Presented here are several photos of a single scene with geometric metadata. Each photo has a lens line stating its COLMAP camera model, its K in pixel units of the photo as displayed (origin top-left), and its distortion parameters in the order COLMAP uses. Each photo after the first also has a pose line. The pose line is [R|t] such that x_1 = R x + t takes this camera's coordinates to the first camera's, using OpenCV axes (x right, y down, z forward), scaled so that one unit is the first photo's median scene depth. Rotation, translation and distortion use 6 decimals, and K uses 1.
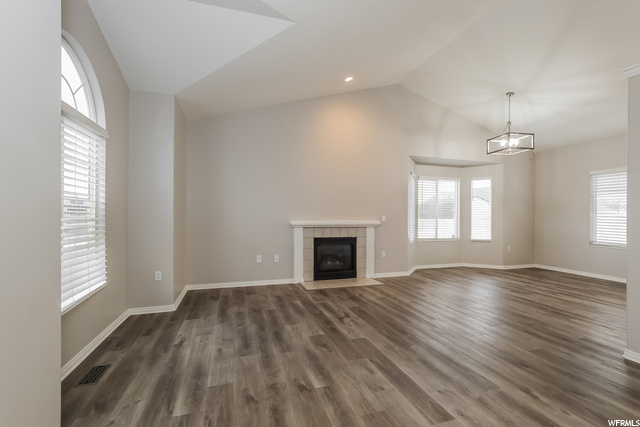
lens RADIAL K [[293.7, 0, 323.7], [0, 293.7, 212.2], [0, 0, 1]] dist [-0.000061, 0.000971]
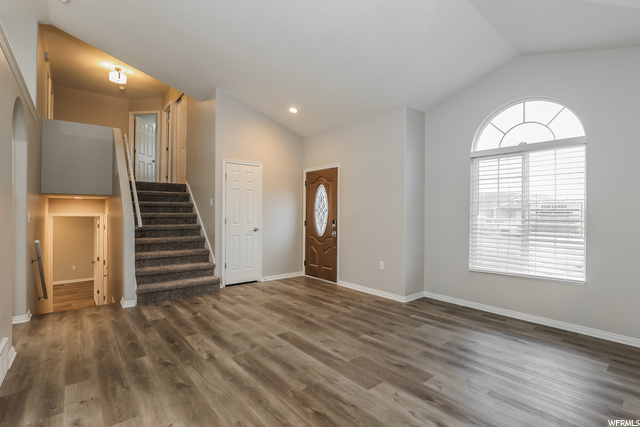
lens RADIAL K [[293.7, 0, 320.5], [0, 293.7, 214.8], [0, 0, 1]] dist [-0.000061, 0.000971]
pose [[-0.926984, -0.009474, -0.374981, 0.749430], [-0.006501, 0.999937, -0.009191, 0.025112], [0.375044, -0.006082, -0.926987, 2.348321]]
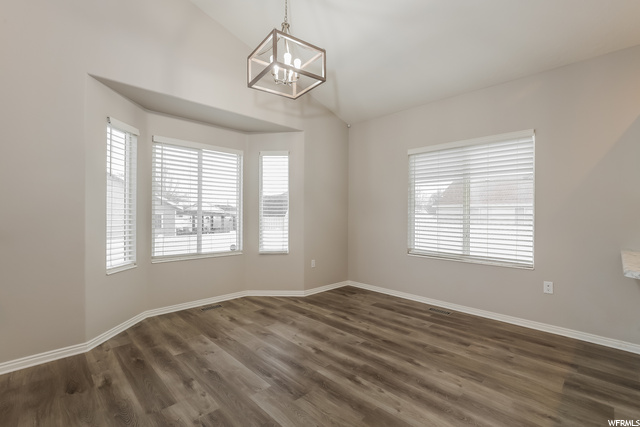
lens RADIAL K [[293.7, 0, 315.6], [0, 293.7, 212.5], [0, 0, 1]] dist [-0.000061, 0.000971]
pose [[0.892860, -0.002167, 0.450329, 0.099487], [-0.002311, 0.999953, 0.009393, 0.001430], [-0.450328, -0.009428, 0.892813, 0.119839]]
